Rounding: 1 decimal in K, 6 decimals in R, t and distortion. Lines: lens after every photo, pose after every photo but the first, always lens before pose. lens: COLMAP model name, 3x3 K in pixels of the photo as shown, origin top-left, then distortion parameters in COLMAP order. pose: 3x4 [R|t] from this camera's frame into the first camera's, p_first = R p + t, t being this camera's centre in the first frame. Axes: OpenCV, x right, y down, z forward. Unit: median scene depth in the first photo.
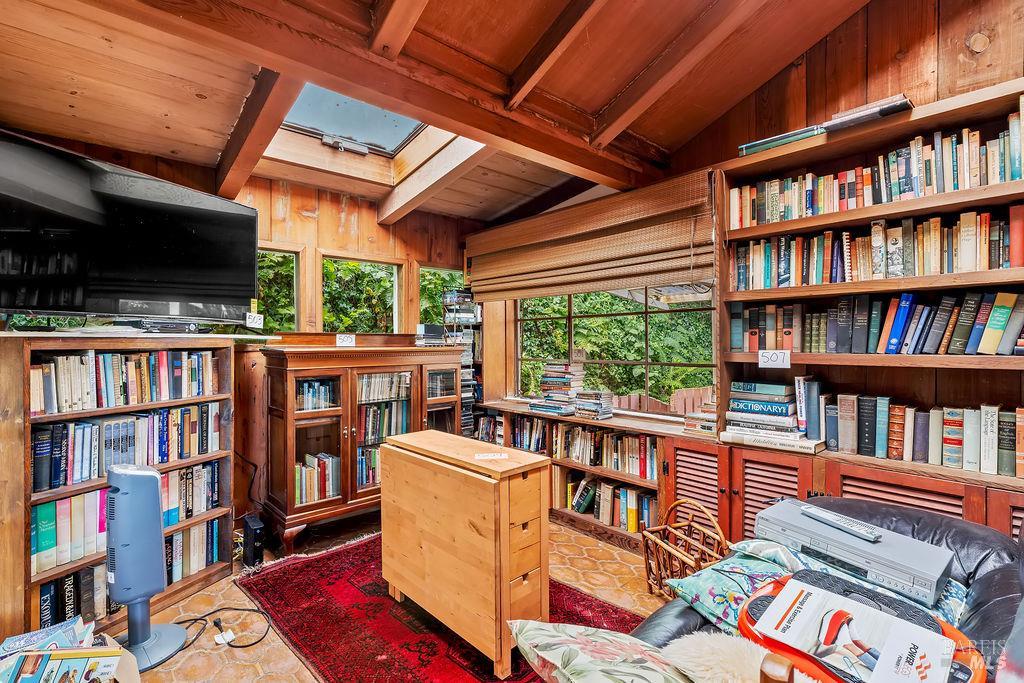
lens RADIAL K [[465.4, 0, 513.5], [0, 465.4, 337.6], [0, 0, 1]] dist [-0.005777, -0.000007]
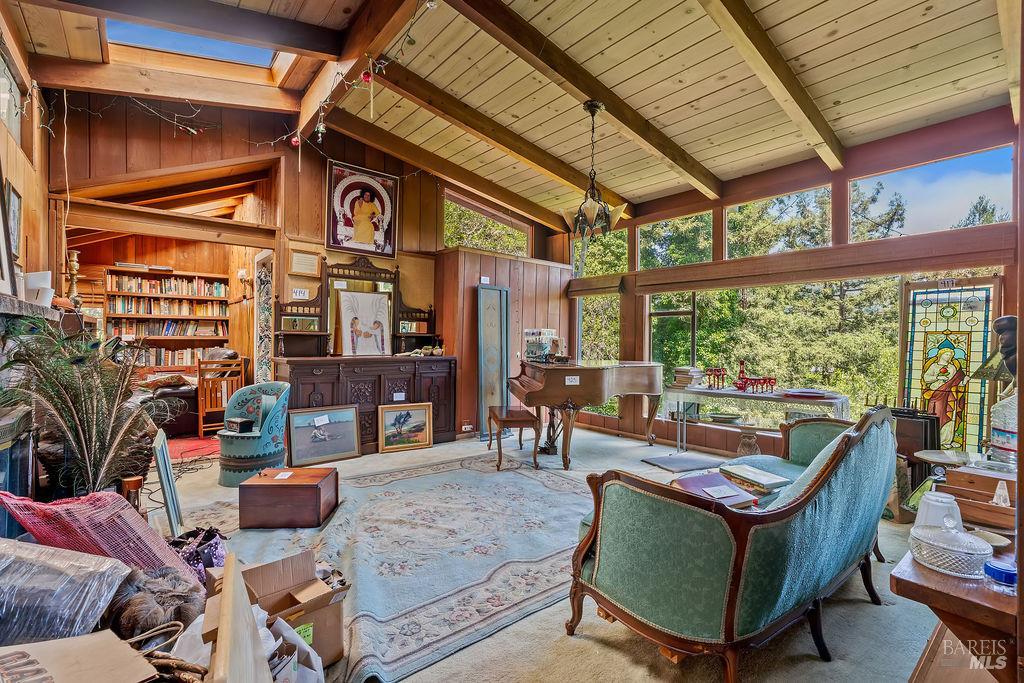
lens RADIAL K [[465.4, 0, 514.2], [0, 465.4, 337.5], [0, 0, 1]] dist [-0.005777, -0.000007]
pose [[0.053739, 0.005632, 0.998539, -2.457562], [-0.010463, 0.999932, -0.005076, 0.035228], [-0.998500, -0.010175, 0.053794, -1.766448]]
